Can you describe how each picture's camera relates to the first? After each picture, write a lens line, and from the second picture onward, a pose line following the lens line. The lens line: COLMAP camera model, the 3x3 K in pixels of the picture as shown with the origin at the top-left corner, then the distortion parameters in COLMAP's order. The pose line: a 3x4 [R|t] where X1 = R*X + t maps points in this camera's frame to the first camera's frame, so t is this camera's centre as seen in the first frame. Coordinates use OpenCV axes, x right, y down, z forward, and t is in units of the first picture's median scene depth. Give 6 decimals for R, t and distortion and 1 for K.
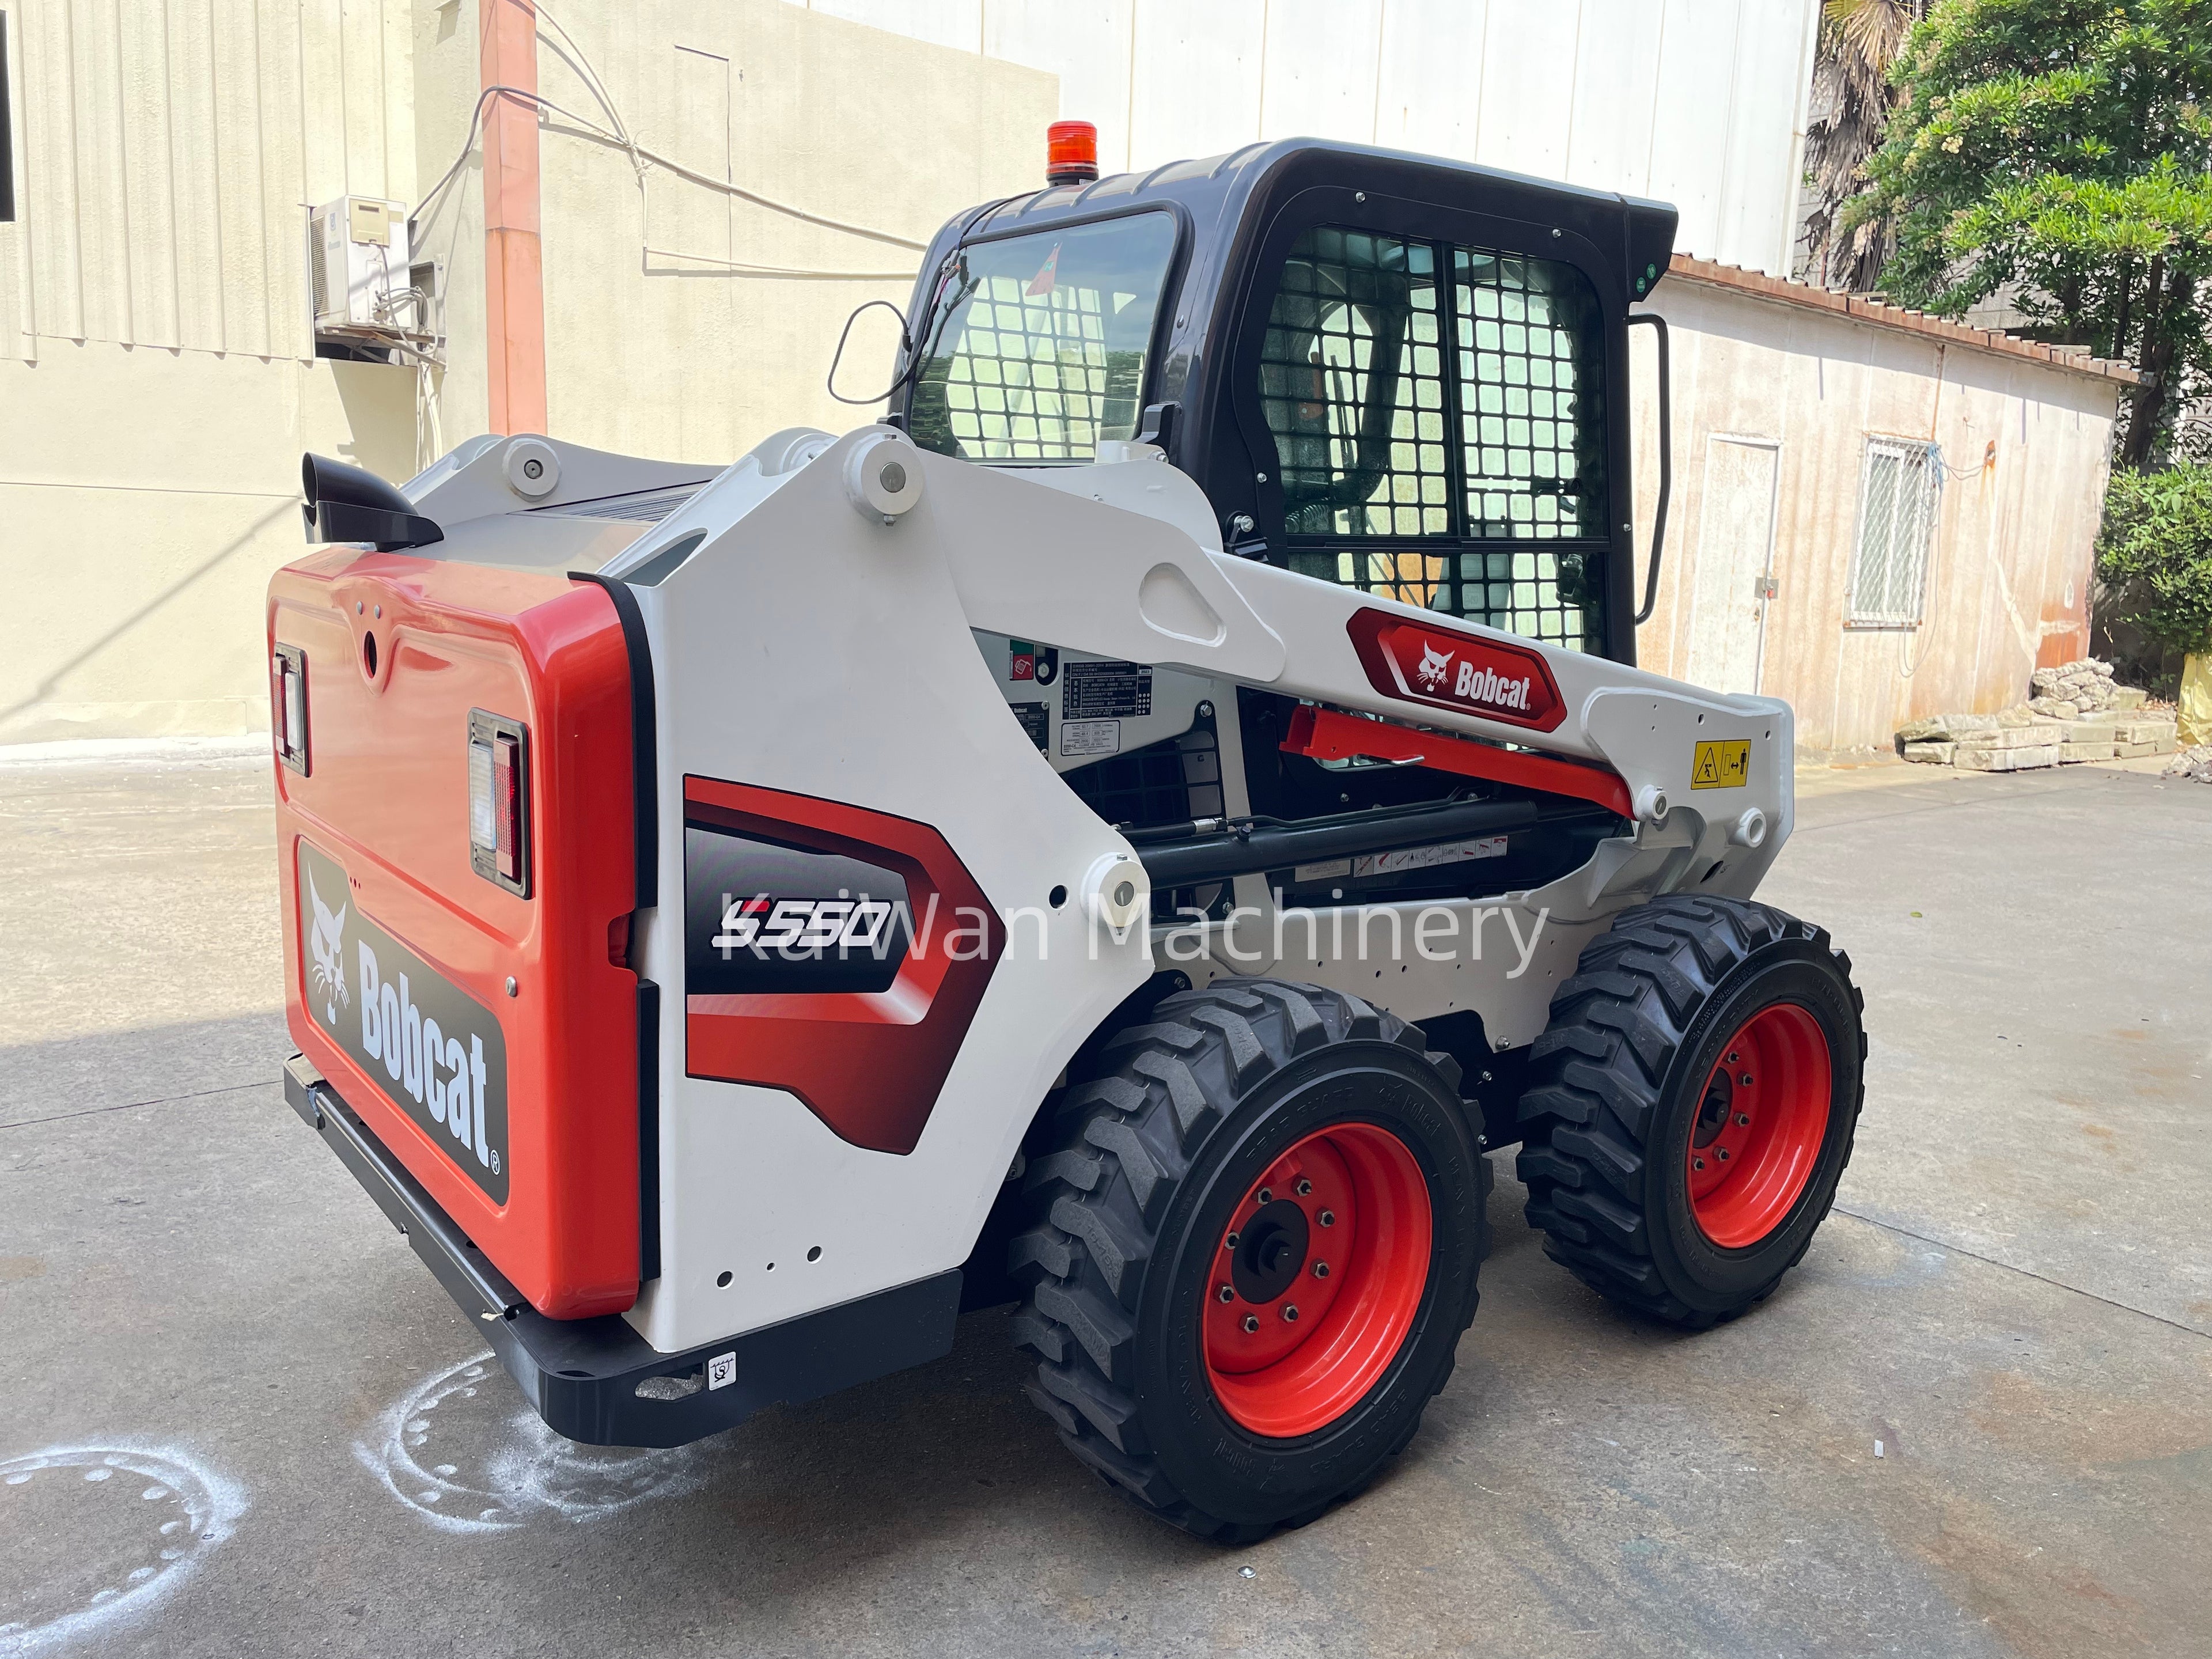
lens RADIAL K [[1693.8, 0, 1095.3], [0, 1693.8, 820.5], [0, 0, 1]] dist [0.104198, -0.138178]
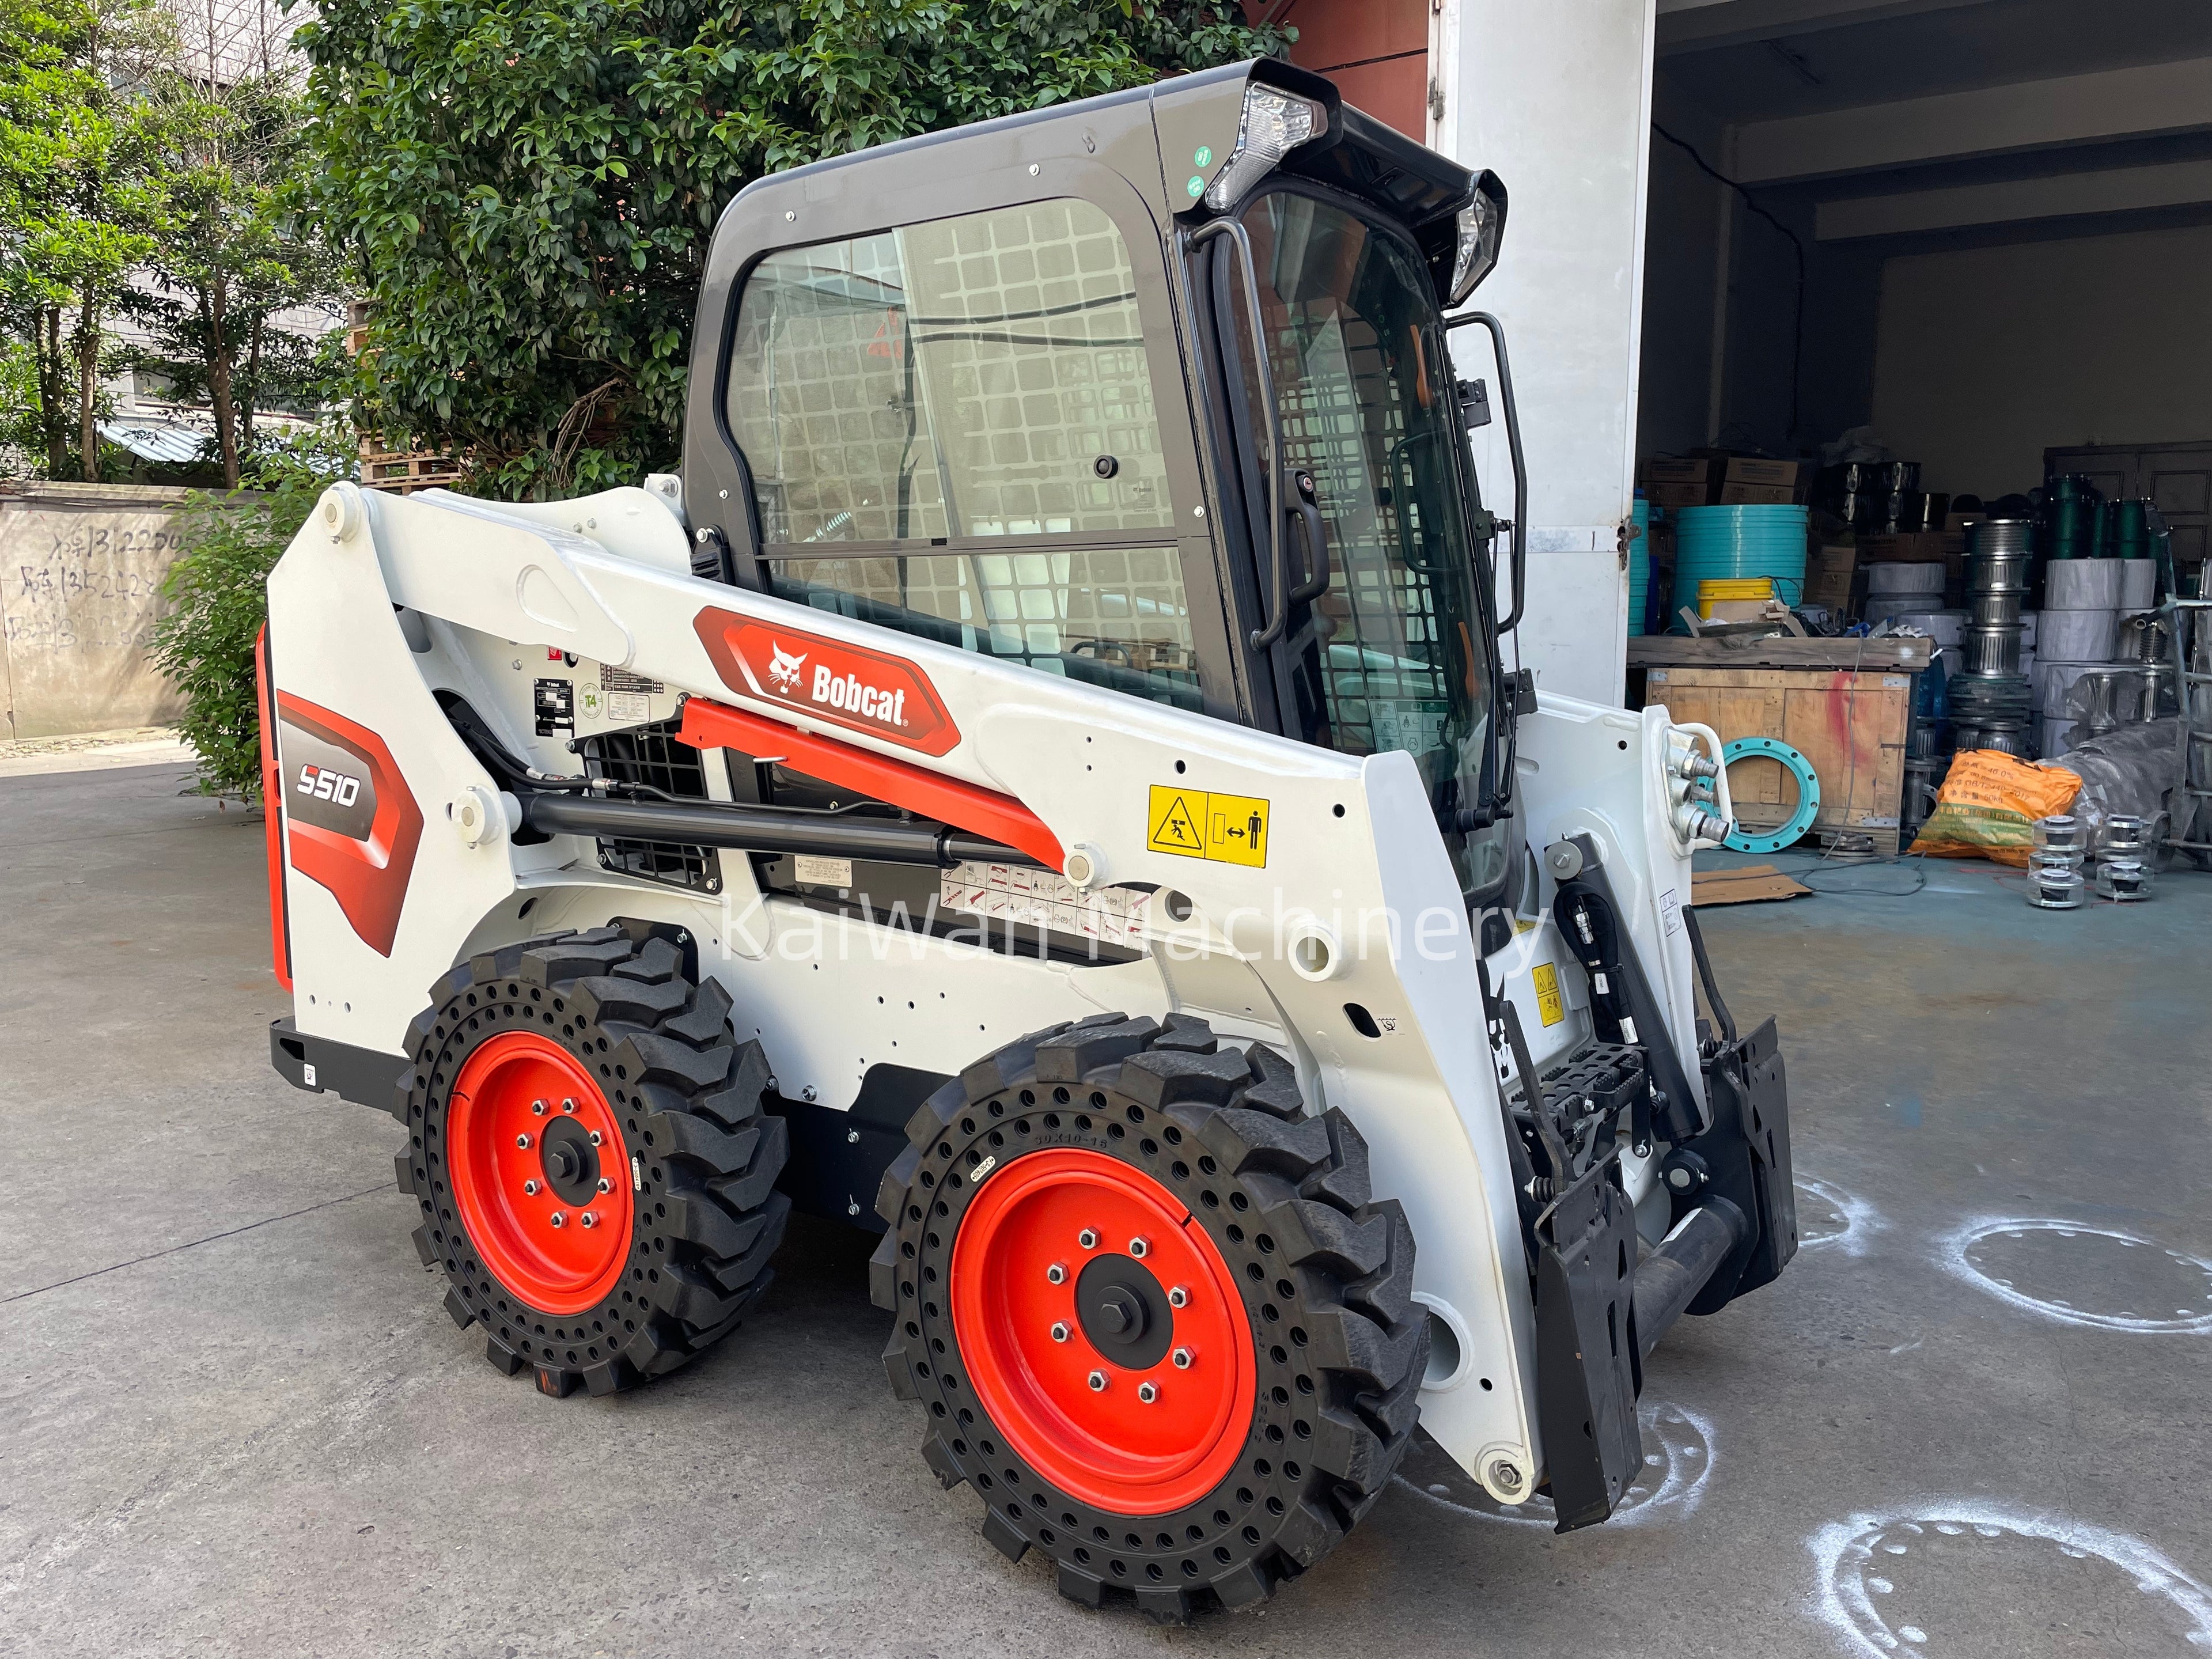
lens RADIAL K [[1705.3, 0, 1089.0], [0, 1705.3, 798.5], [0, 0, 1]] dist [0.106949, -0.143600]
pose [[0.291430, 0.076968, -0.953491, 1.204166], [-0.168294, 0.985336, 0.028101, -0.072822], [0.941672, 0.152277, 0.300110, 0.870705]]
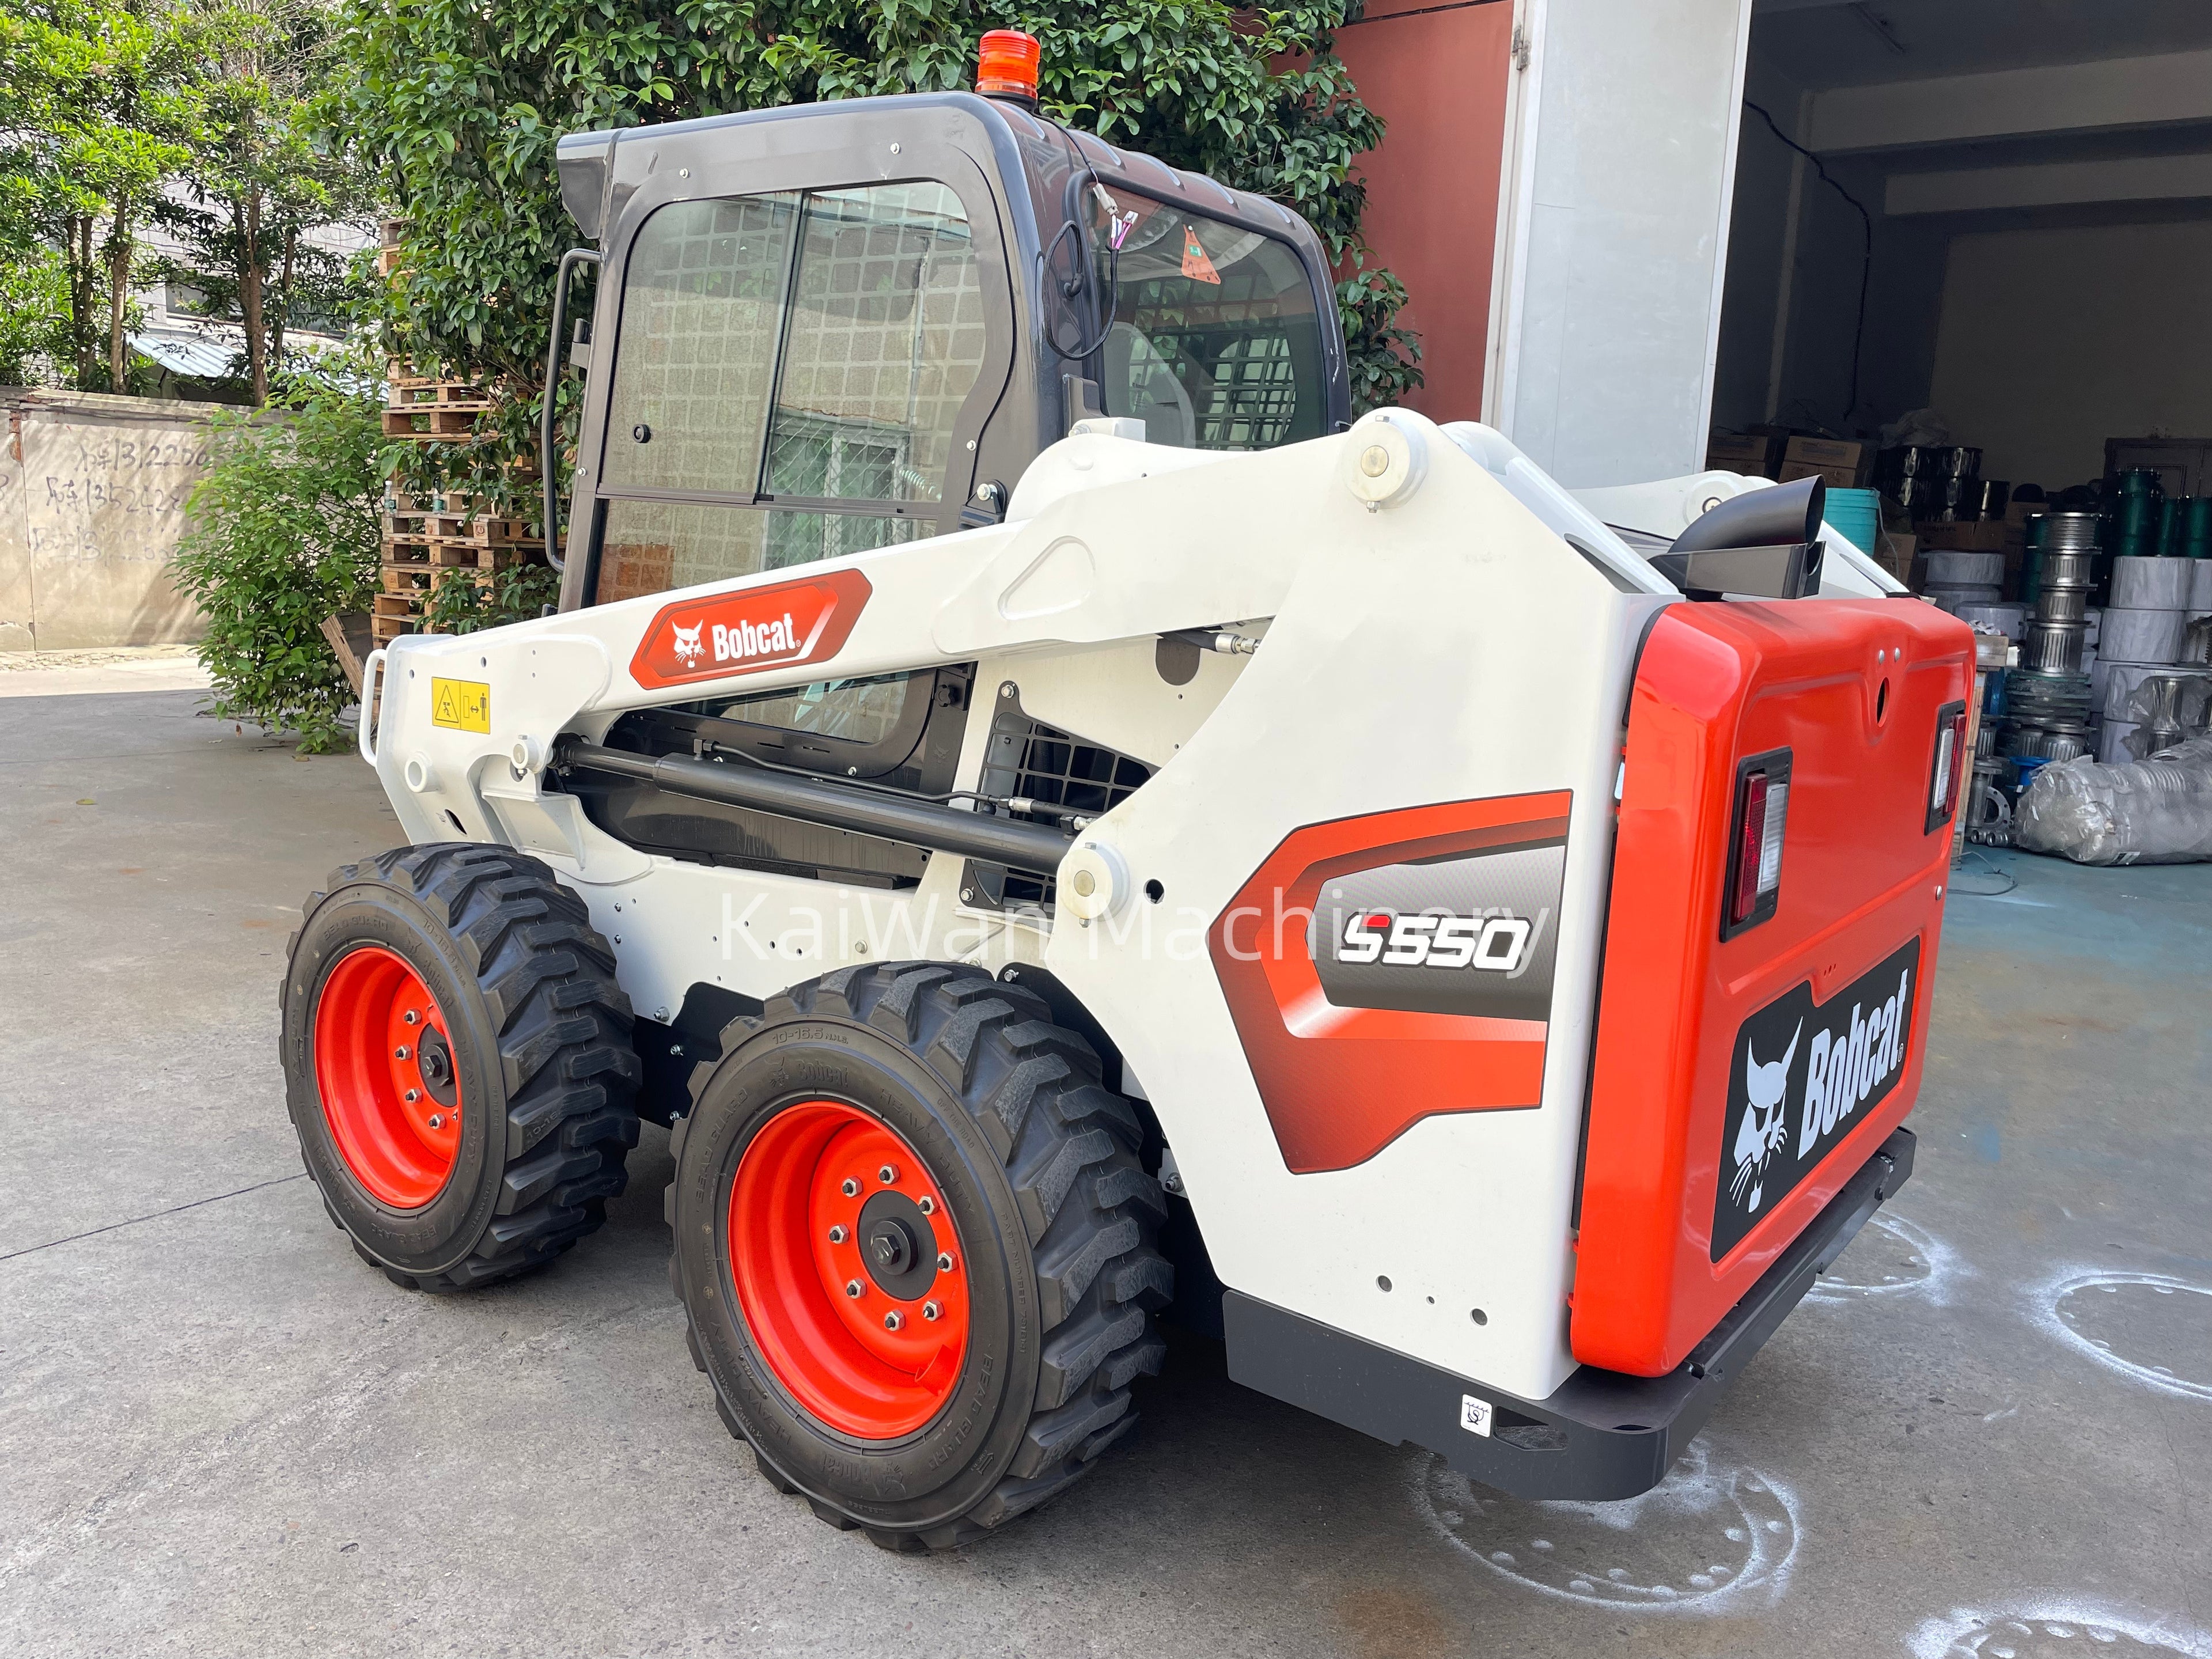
lens RADIAL K [[1717.5, 0, 1081.3], [0, 1717.5, 798.6], [0, 0, 1]] dist [0.110361, -0.149735]
pose [[0.273017, 0.113716, -0.955265, 1.131633], [-0.209660, 0.976153, 0.056281, -0.085096], [0.938885, 0.184915, 0.290348, 0.865508]]
